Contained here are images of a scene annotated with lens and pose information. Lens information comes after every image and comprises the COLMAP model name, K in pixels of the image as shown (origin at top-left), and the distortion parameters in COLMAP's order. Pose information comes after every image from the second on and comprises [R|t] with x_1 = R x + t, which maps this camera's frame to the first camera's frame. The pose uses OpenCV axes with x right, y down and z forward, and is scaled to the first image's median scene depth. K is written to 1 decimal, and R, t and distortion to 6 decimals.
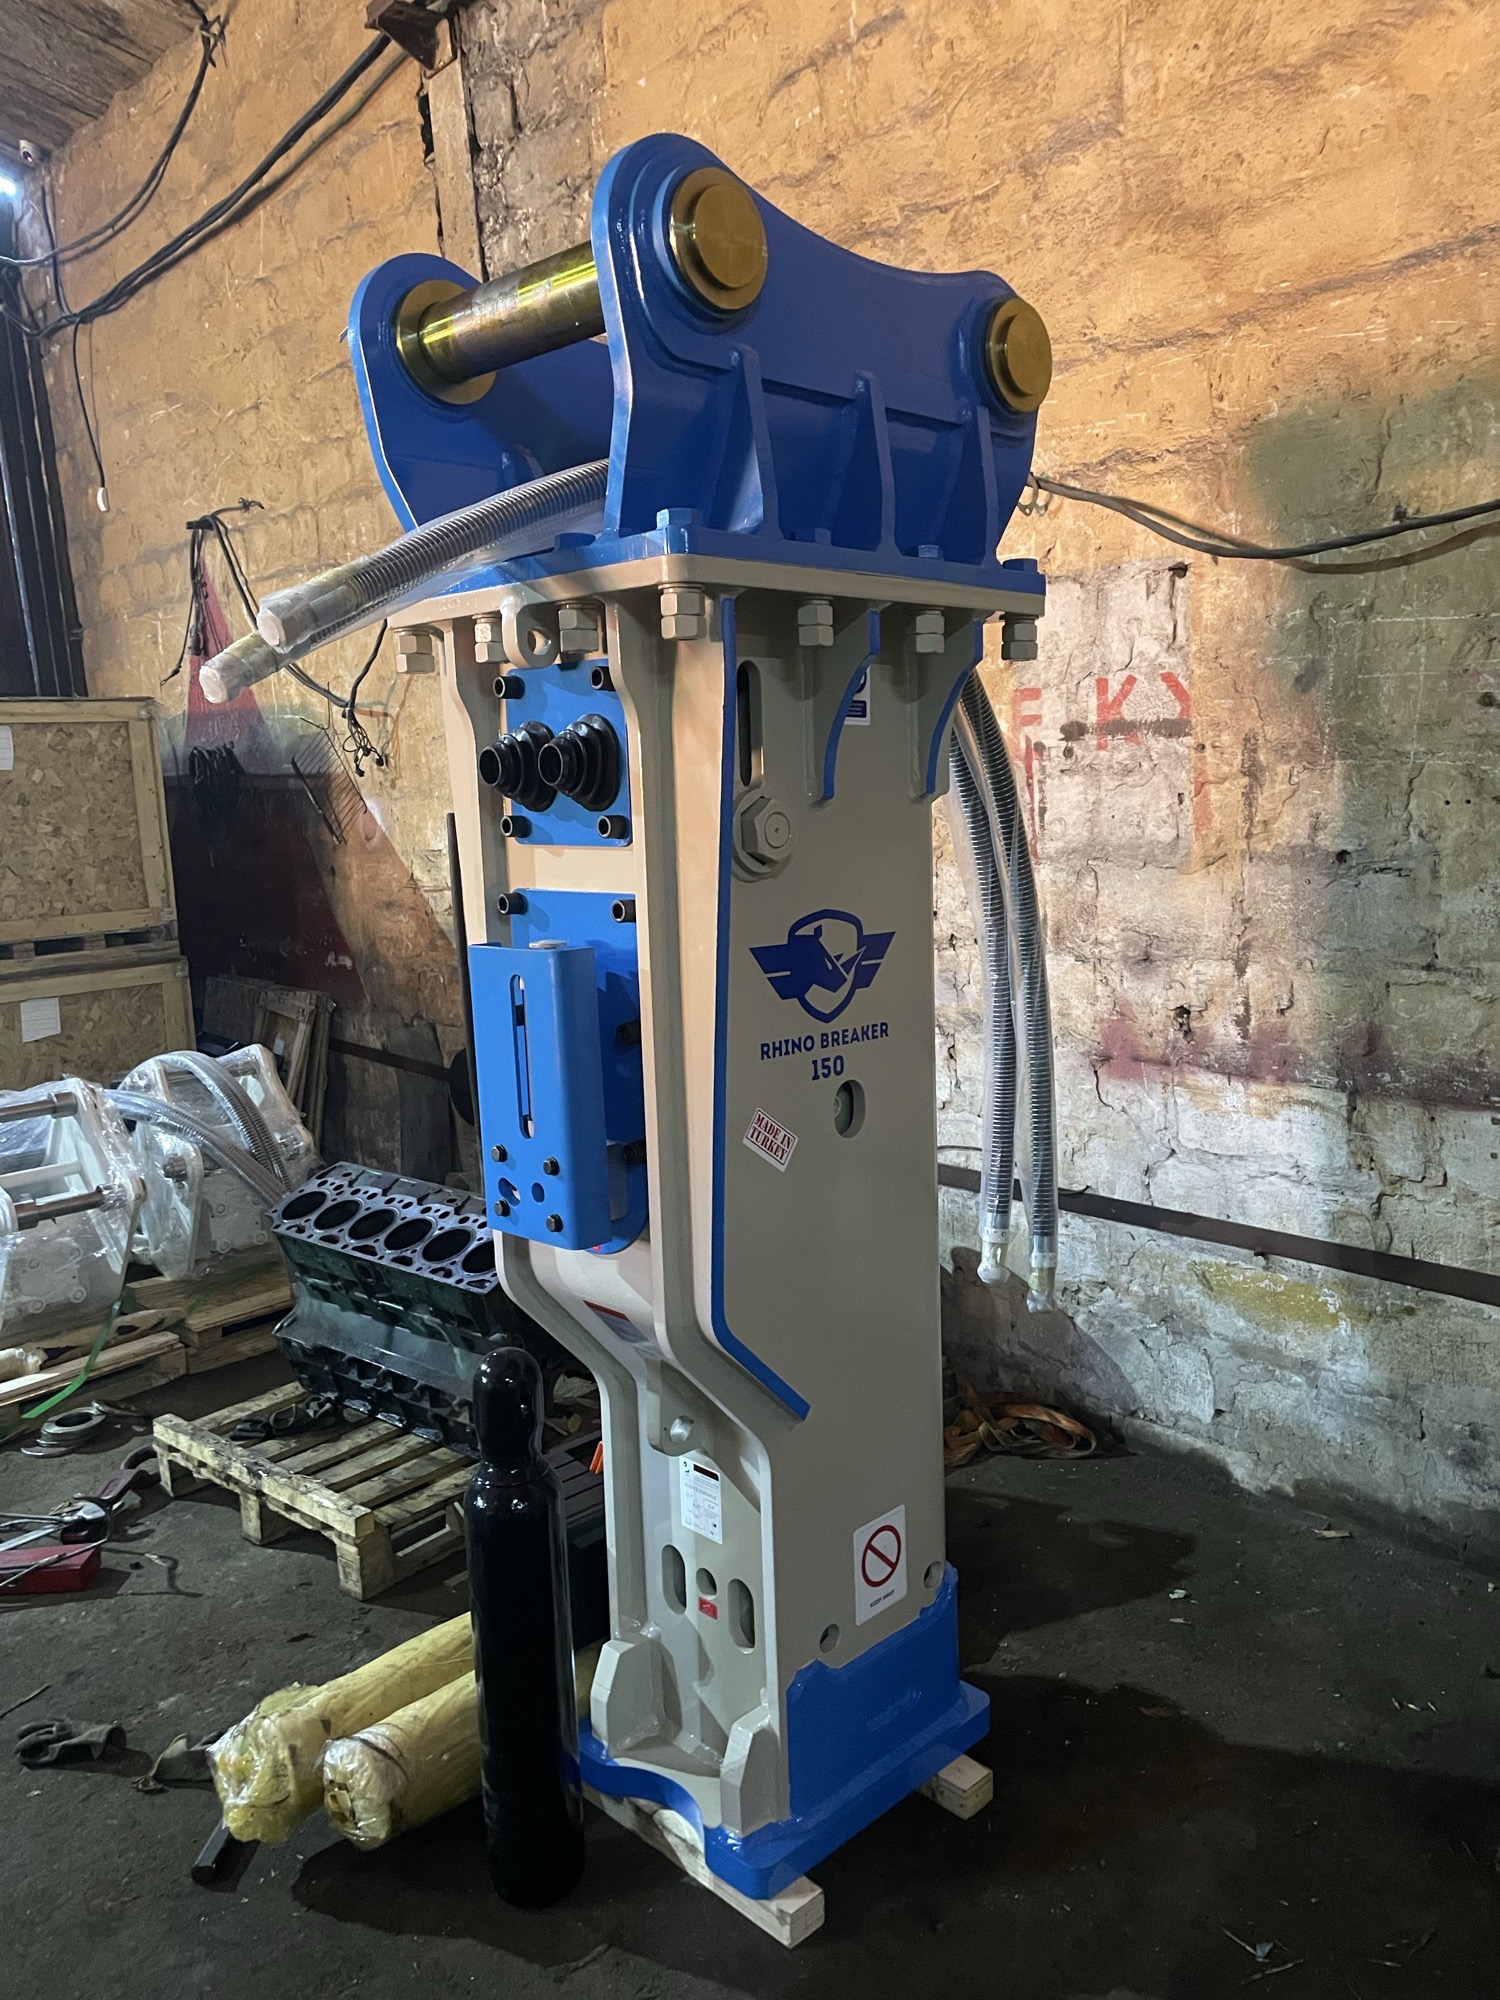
lens RADIAL K [[1501.4, 0, 766.4], [0, 1501.4, 1000.7], [0, 0, 1]] dist [0.079974, -0.102608]
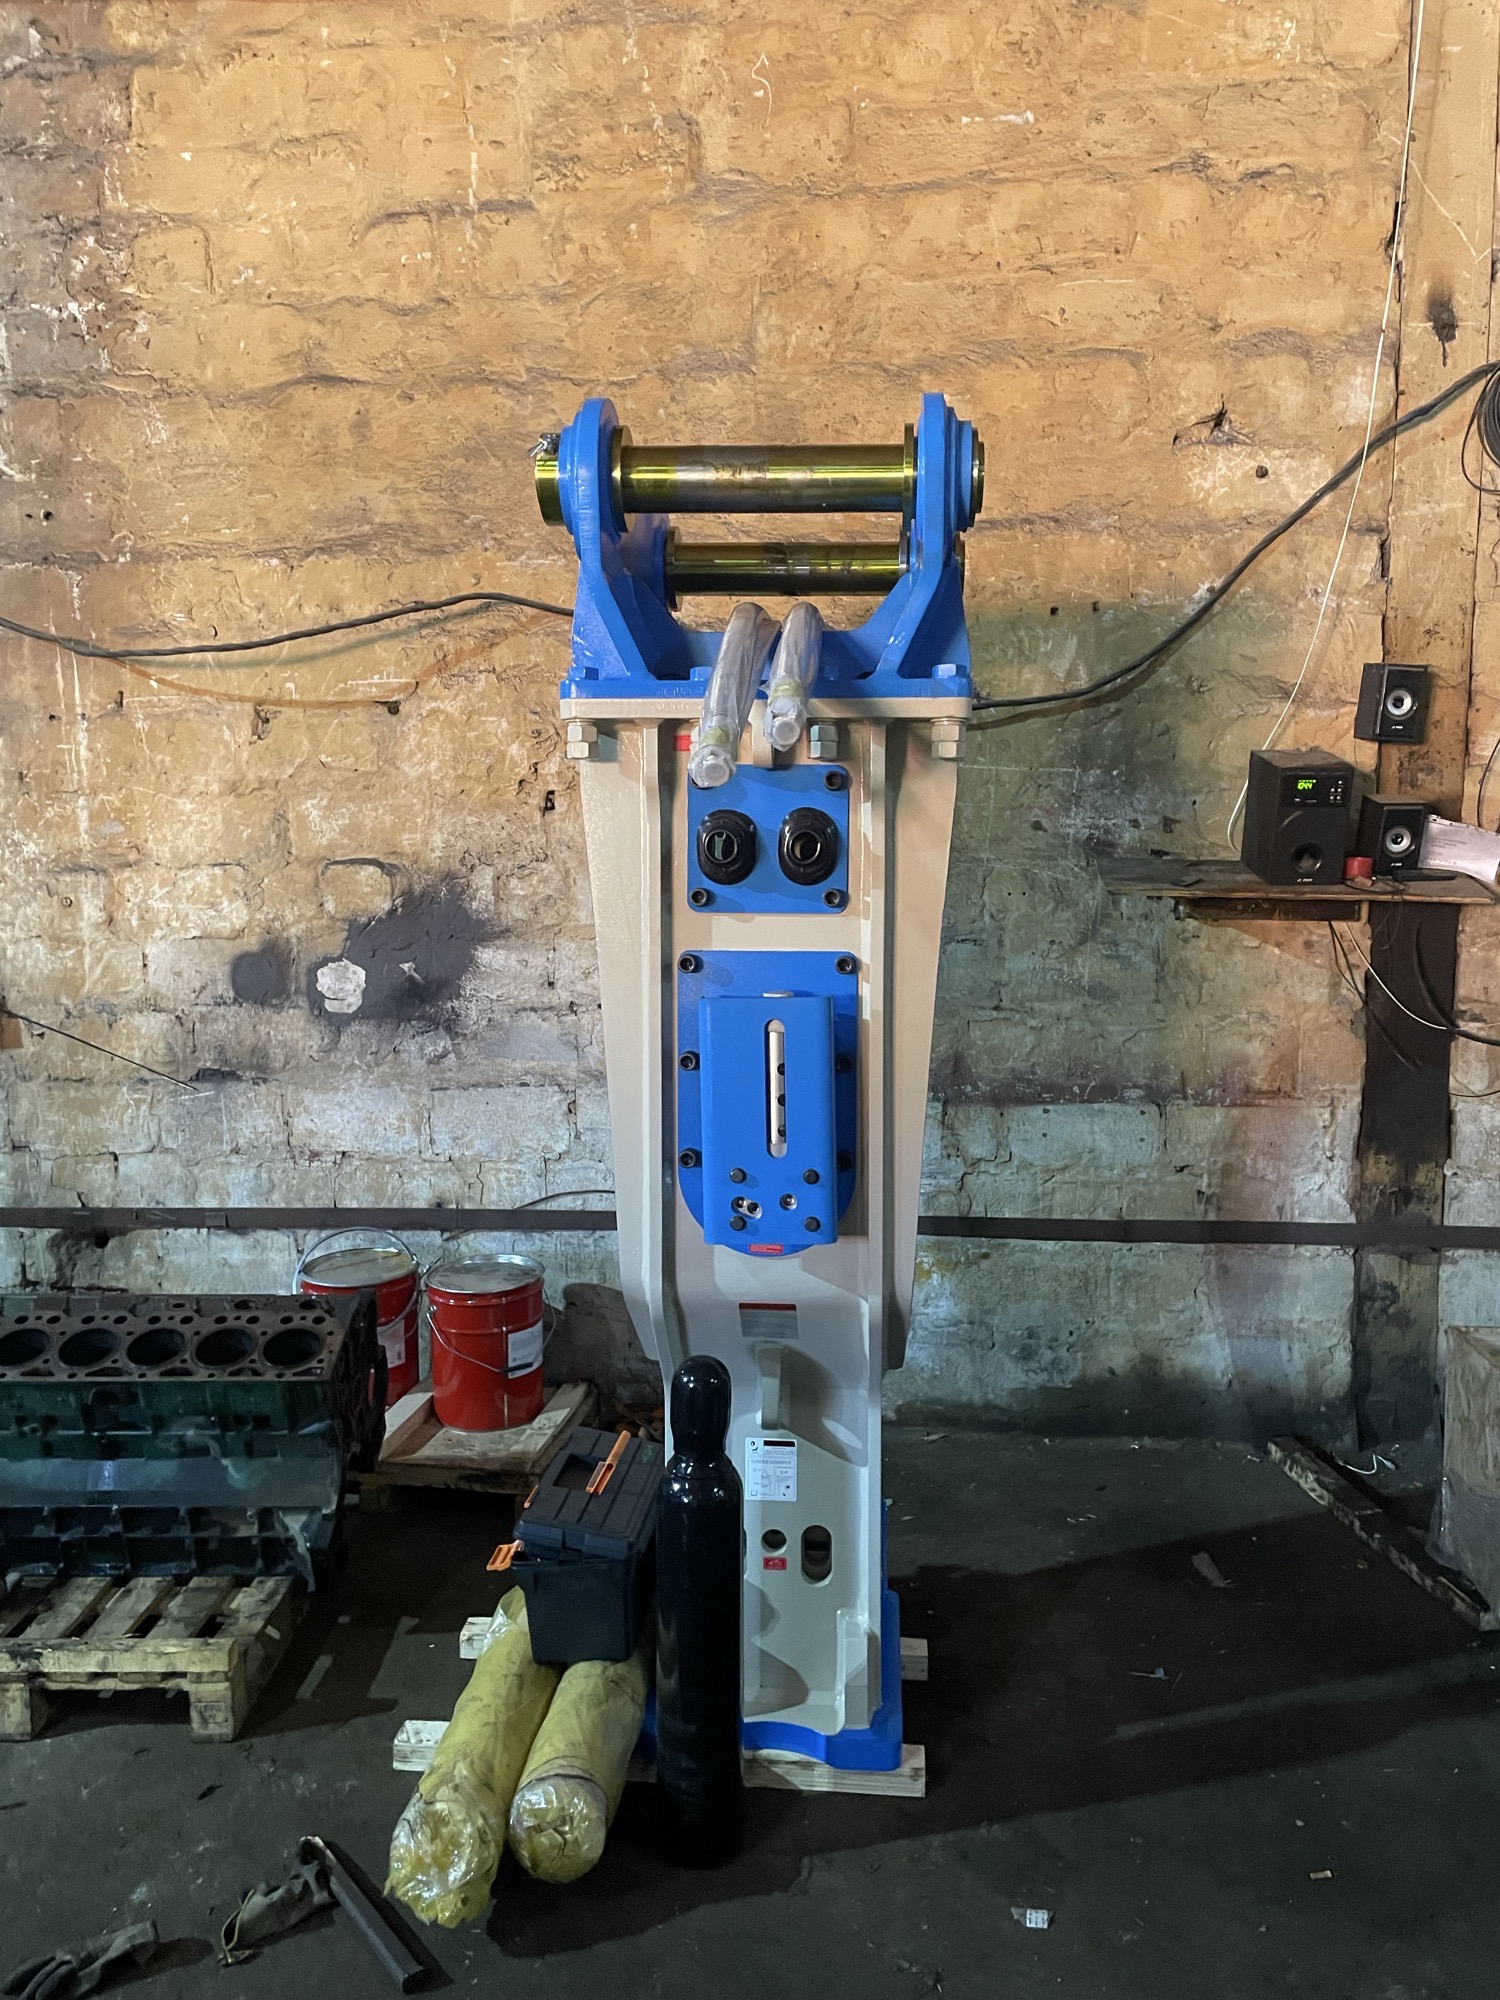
lens RADIAL K [[1501.4, 0, 771.4], [0, 1501.4, 990.0], [0, 0, 1]] dist [0.079974, -0.102608]
pose [[0.755959, -0.023691, 0.654190, -0.599306], [0.067659, 0.996820, -0.042085, 0.005640], [-0.651113, 0.076076, 0.755159, 0.062364]]
